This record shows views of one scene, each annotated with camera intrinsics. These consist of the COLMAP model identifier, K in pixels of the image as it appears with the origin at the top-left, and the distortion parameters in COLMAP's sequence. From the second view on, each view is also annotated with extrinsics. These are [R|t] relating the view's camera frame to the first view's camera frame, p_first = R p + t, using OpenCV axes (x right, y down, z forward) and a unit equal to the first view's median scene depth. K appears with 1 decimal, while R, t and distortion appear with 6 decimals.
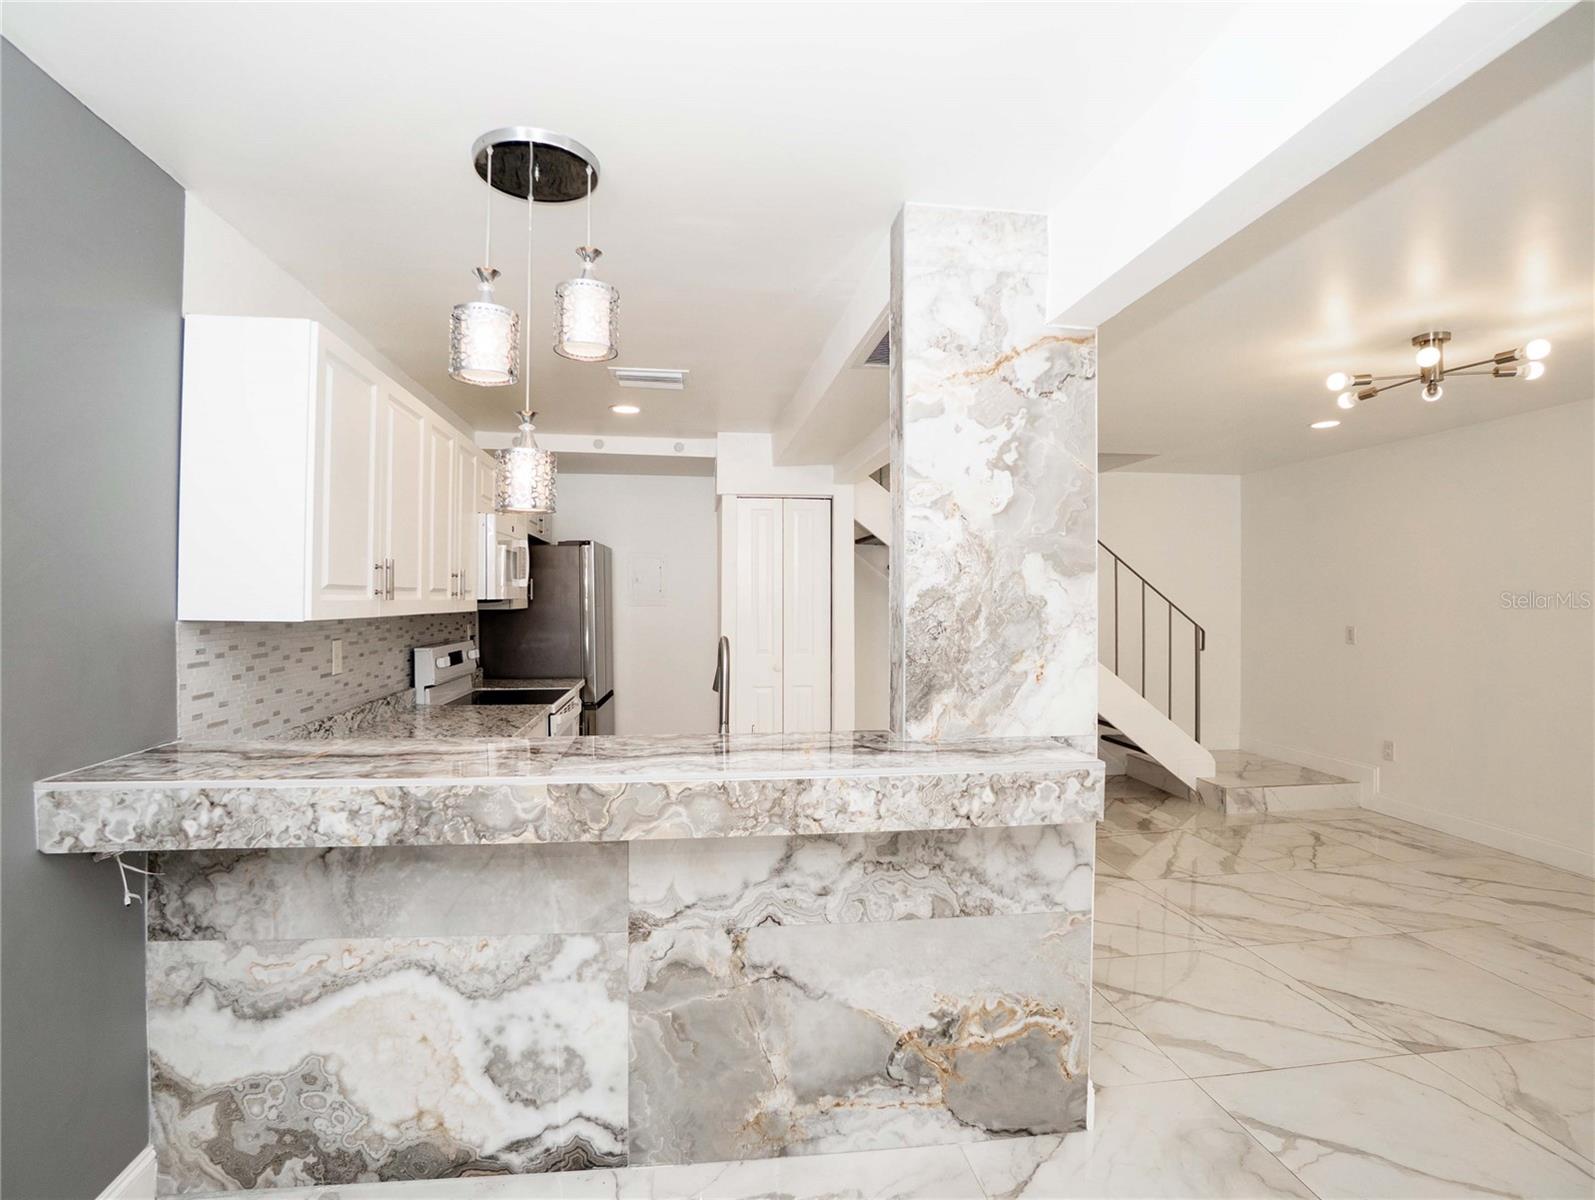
lens RADIAL K [[793.1, 0, 789.7], [0, 793.1, 597.1], [0, 0, 1]] dist [-0.063672, 0.023136]
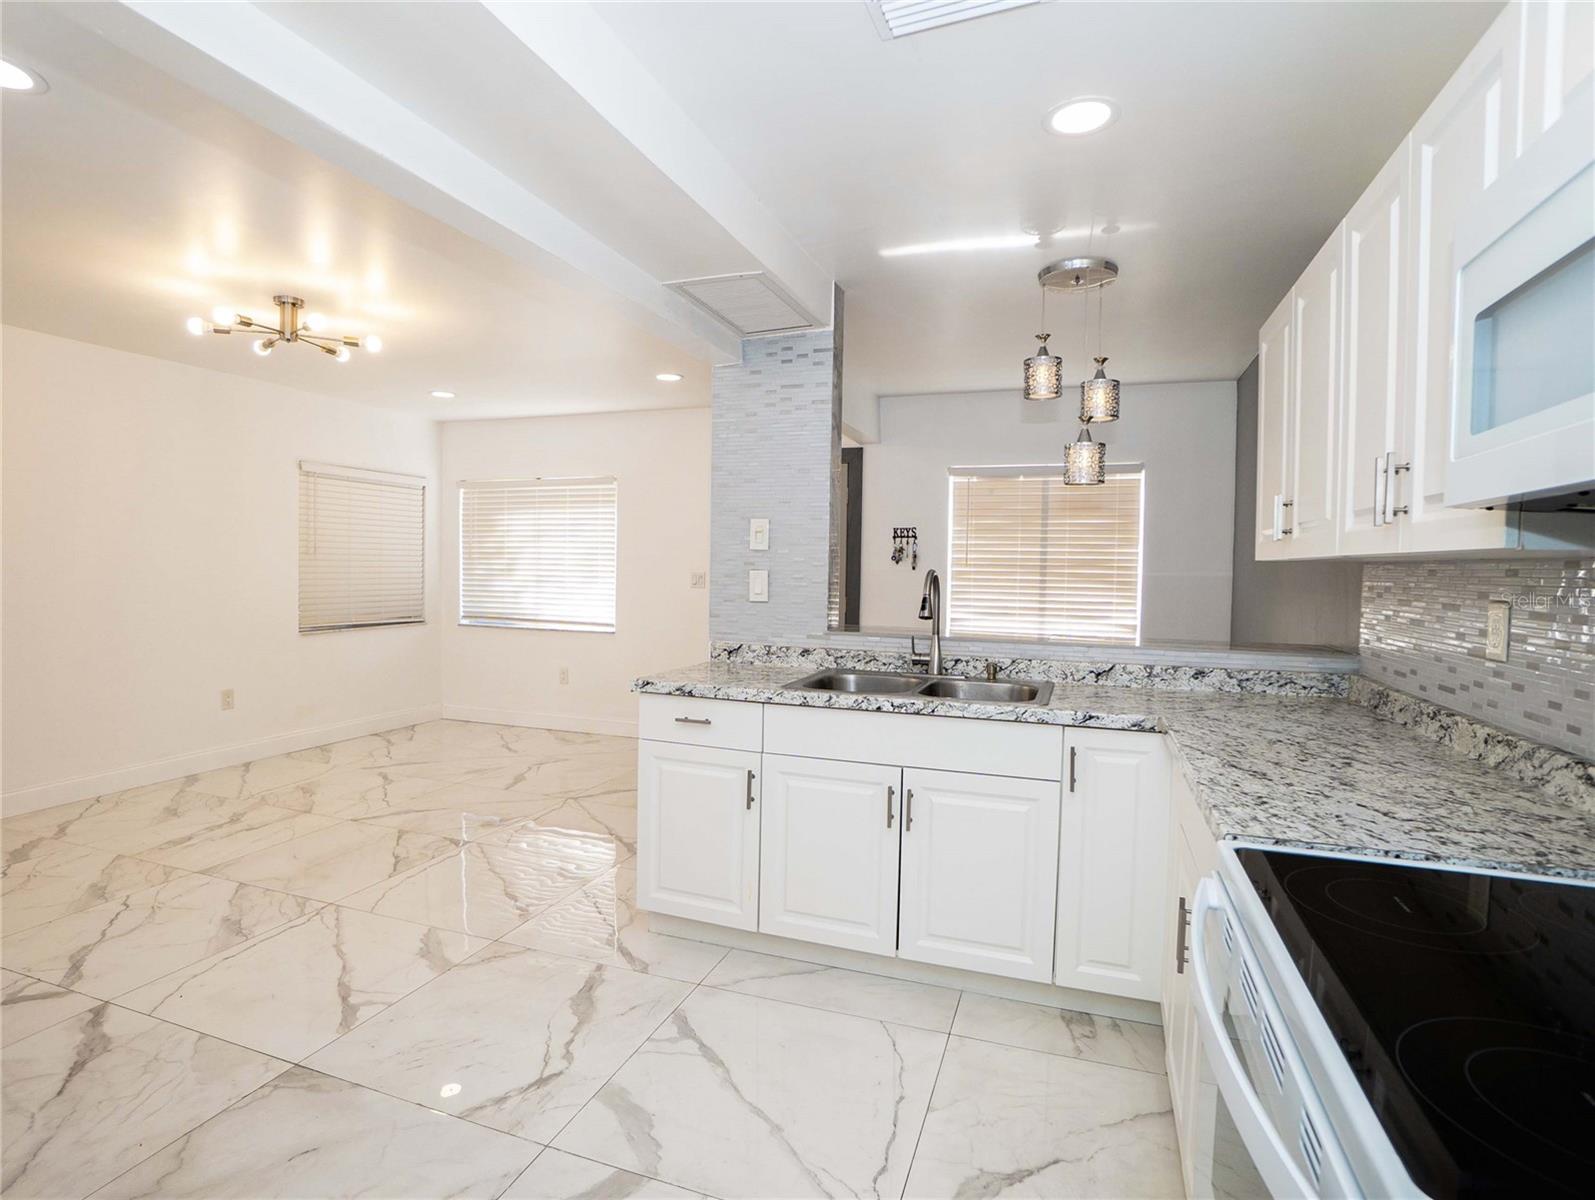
lens RADIAL K [[822.9, 0, 787.3], [0, 822.9, 600.2], [0, 0, 1]] dist [-0.069225, 0.026960]
pose [[-0.884242, -0.037021, 0.465559, -0.522821], [-0.019602, 0.998917, 0.042202, 0.052385], [-0.466617, 0.028191, -0.884010, 2.442023]]
